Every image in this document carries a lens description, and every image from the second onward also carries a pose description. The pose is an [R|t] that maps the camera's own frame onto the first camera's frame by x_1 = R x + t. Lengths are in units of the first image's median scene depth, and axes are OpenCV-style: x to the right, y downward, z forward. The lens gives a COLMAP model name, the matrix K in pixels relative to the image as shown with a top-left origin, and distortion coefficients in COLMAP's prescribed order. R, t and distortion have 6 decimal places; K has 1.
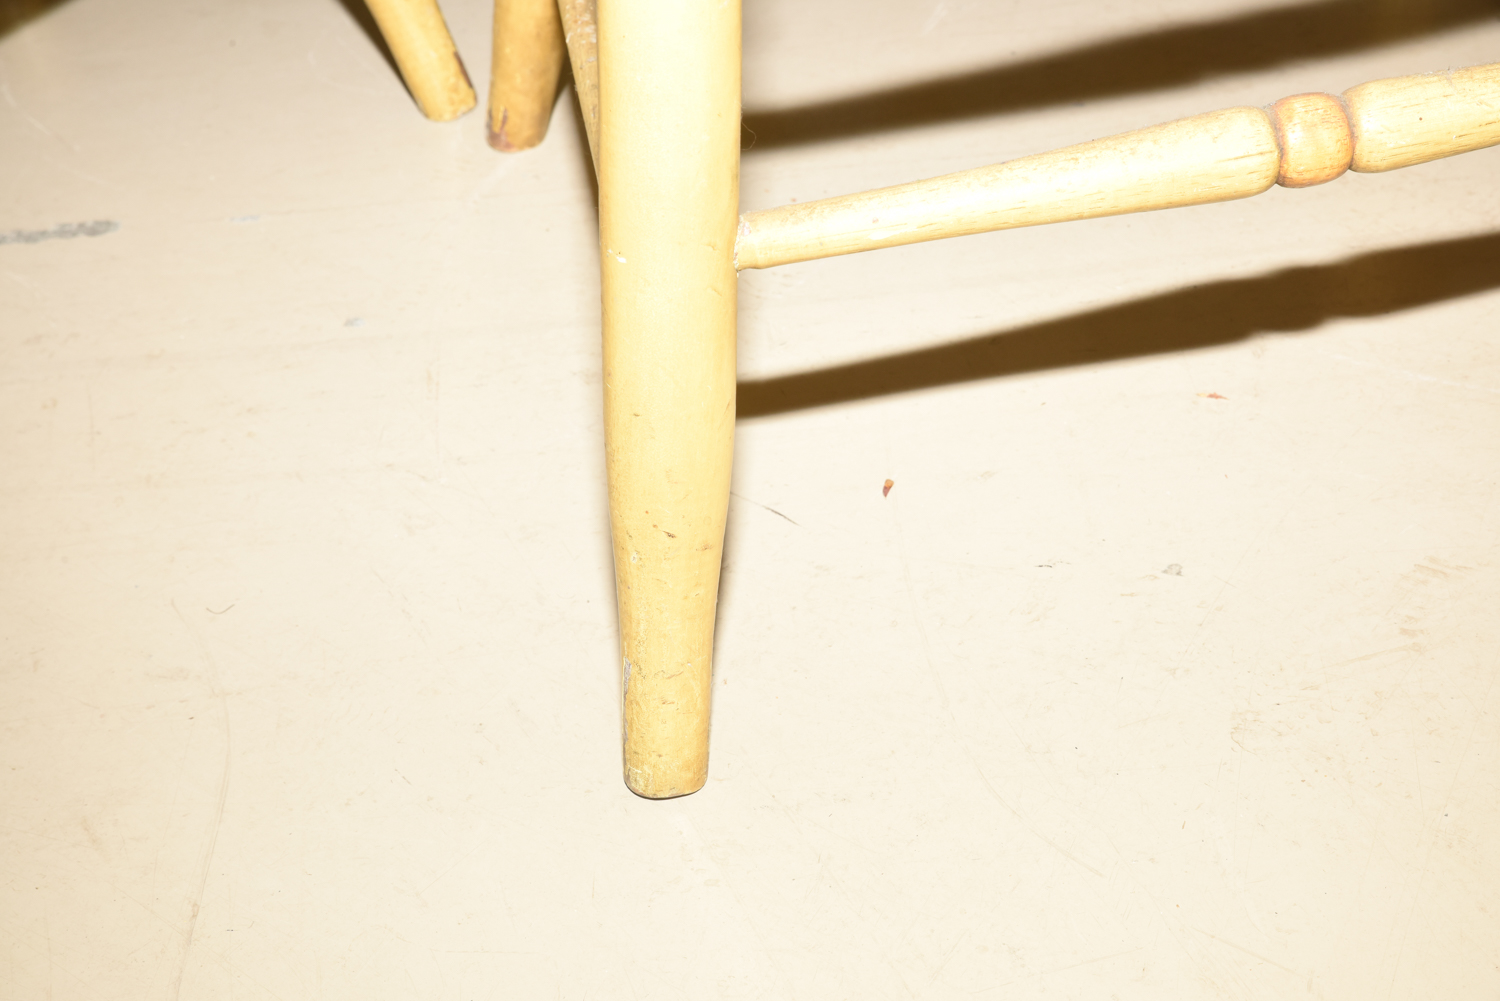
lens RADIAL K [[2647.2, 0, 746.5], [0, 2647.2, 501.0], [0, 0, 1]] dist [0.144839, 0.000000]
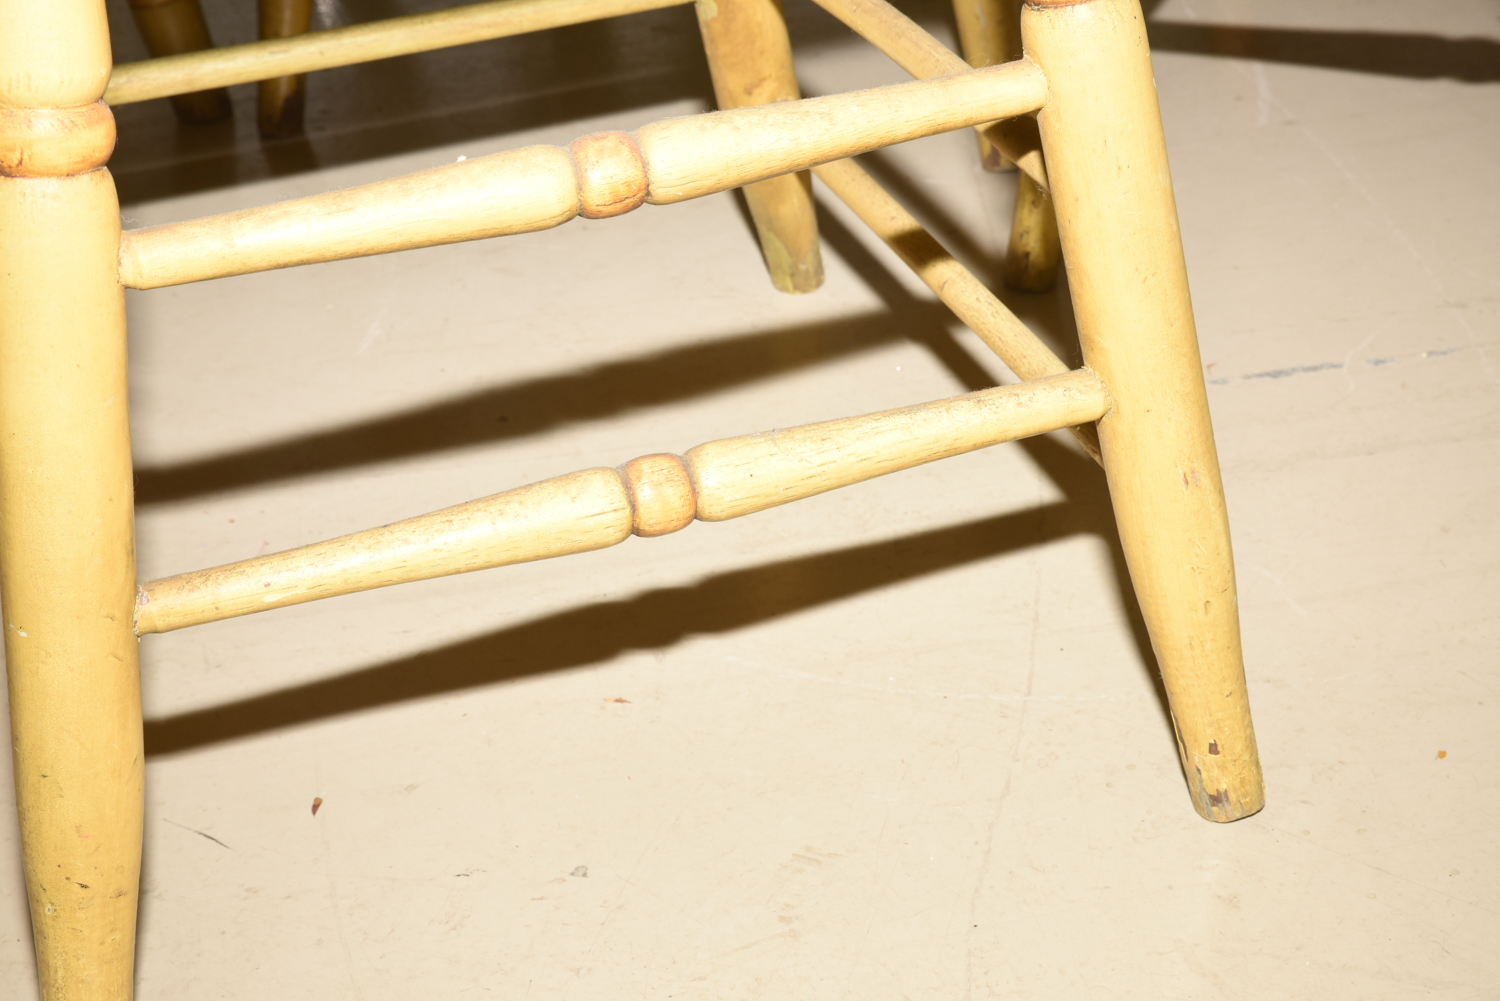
lens RADIAL K [[2647.2, 0, 729.3], [0, 2647.2, 508.2], [0, 0, 1]] dist [0.144839, 0.000000]
pose [[0.984955, -0.038960, 0.168363, 0.051568], [0.051963, 0.995939, -0.073524, -0.045764], [-0.164815, 0.081167, 0.982979, -0.103586]]
